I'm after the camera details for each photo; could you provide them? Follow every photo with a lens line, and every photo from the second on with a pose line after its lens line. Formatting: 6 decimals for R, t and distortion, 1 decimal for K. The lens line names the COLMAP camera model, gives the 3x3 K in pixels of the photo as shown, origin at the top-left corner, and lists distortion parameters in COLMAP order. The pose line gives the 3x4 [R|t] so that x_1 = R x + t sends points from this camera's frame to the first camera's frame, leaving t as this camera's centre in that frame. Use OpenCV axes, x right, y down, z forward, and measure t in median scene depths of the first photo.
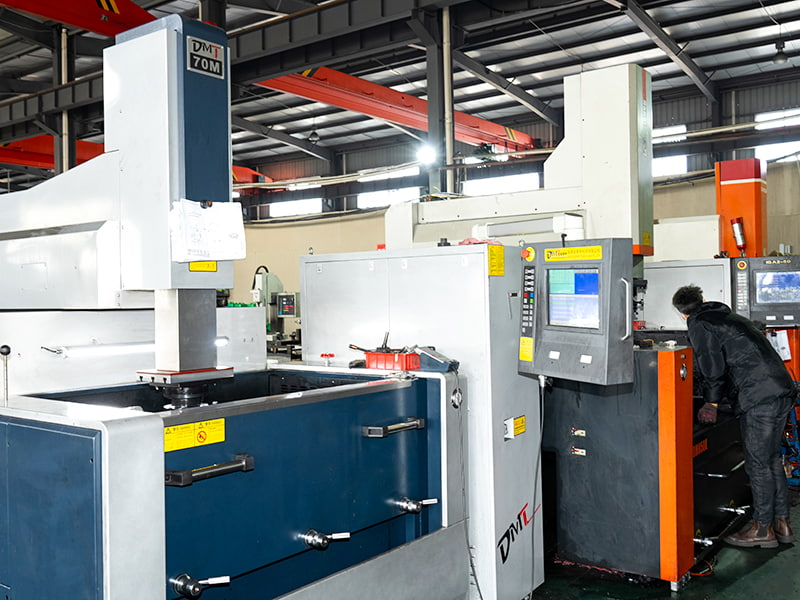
lens RADIAL K [[792.0, 0, 404.0], [0, 792.0, 300.8], [0, 0, 1]] dist [0.019695, 0.000000]
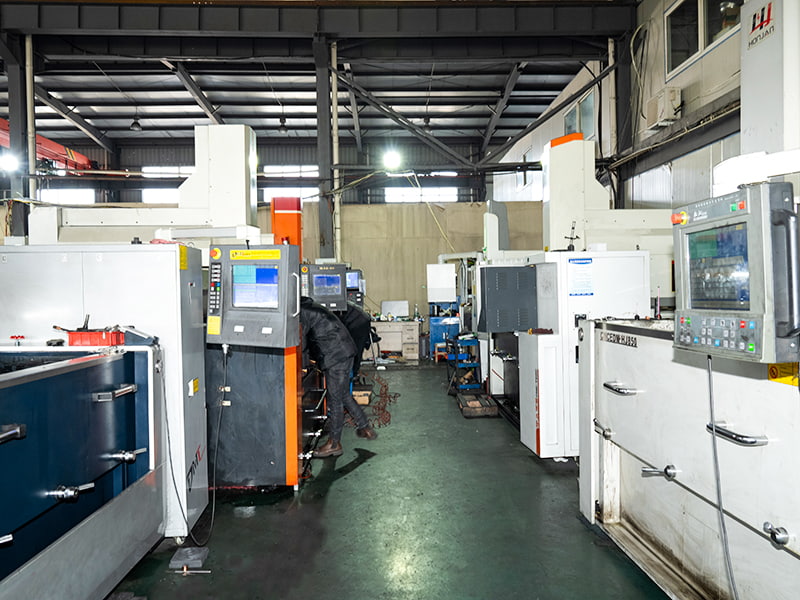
lens RADIAL K [[598.2, 0, 397.0], [0, 598.2, 299.1], [0, 0, 1]] dist [-0.005602, 0.005812]
pose [[0.804484, 0.002232, 0.593970, -0.174534], [-0.004850, 0.999984, 0.002811, 0.011881], [-0.593955, -0.005143, 0.804482, 0.018258]]
